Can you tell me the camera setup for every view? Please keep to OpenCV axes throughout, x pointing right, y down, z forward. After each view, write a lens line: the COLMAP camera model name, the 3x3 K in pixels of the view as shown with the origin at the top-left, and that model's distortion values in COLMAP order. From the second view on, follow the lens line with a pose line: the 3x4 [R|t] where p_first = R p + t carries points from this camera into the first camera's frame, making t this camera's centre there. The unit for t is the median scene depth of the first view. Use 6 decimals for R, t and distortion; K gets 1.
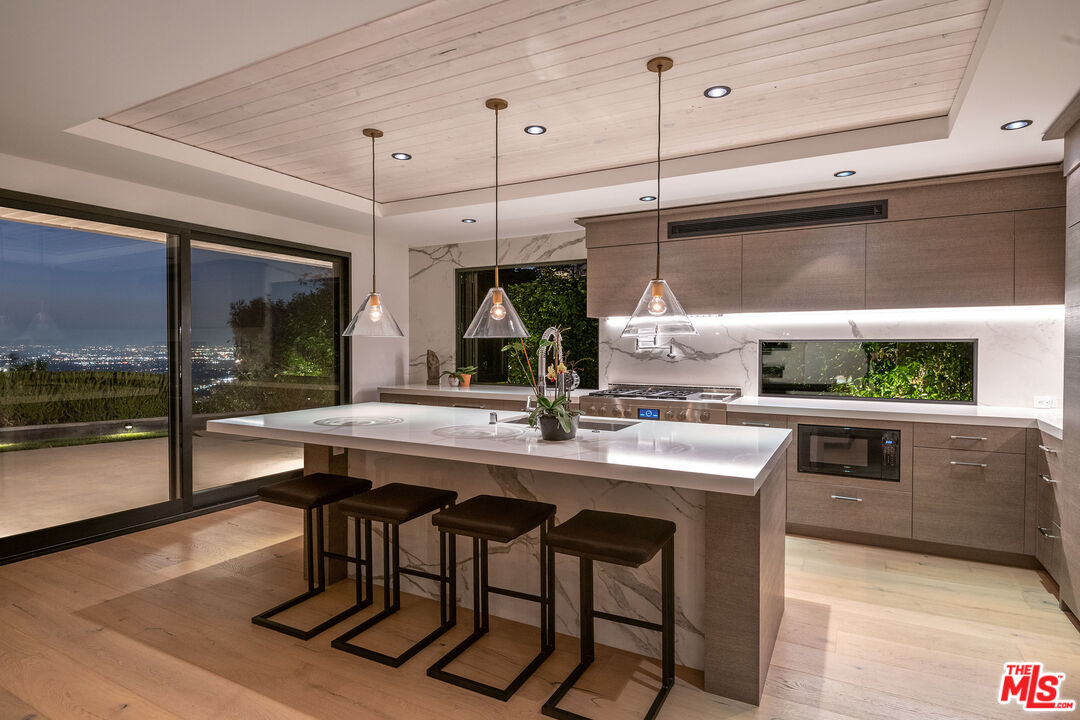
lens RADIAL K [[576.4, 0, 550.1], [0, 576.4, 358.4], [0, 0, 1]] dist [-0.037412, -0.001632]
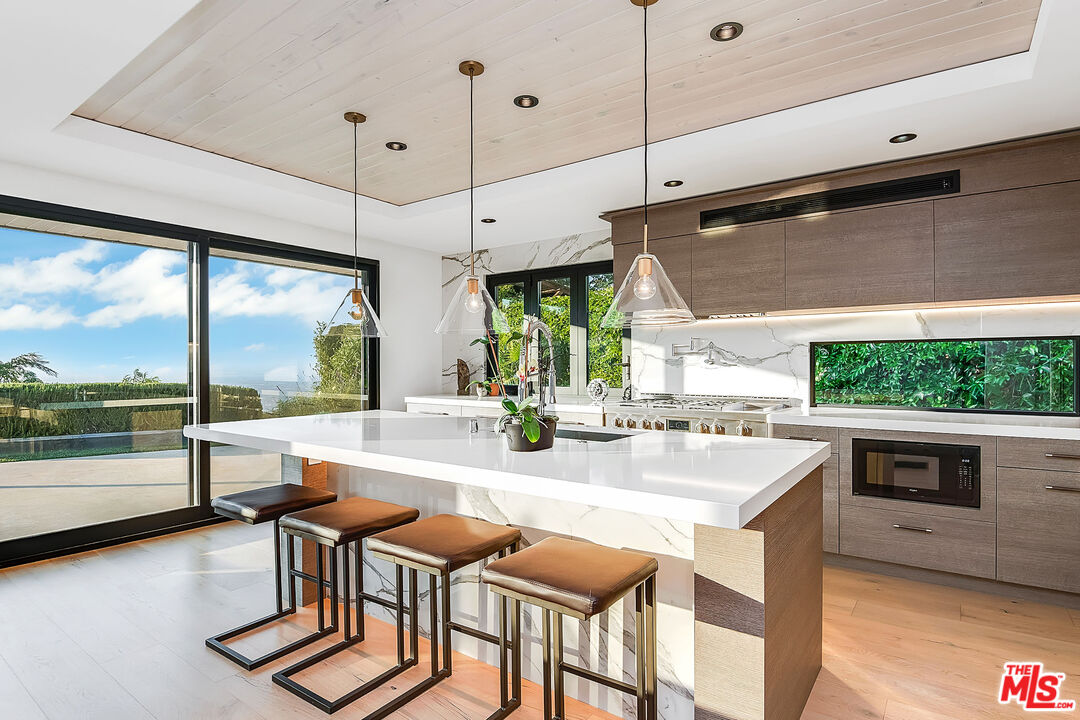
lens RADIAL K [[576.4, 0, 536.9], [0, 576.4, 364.5], [0, 0, 1]] dist [-0.037412, -0.001632]
pose [[0.991706, -0.004631, -0.128440, 0.083341], [0.002676, 0.999878, -0.015383, 0.017795], [0.128496, 0.014912, 0.991598, 0.105720]]
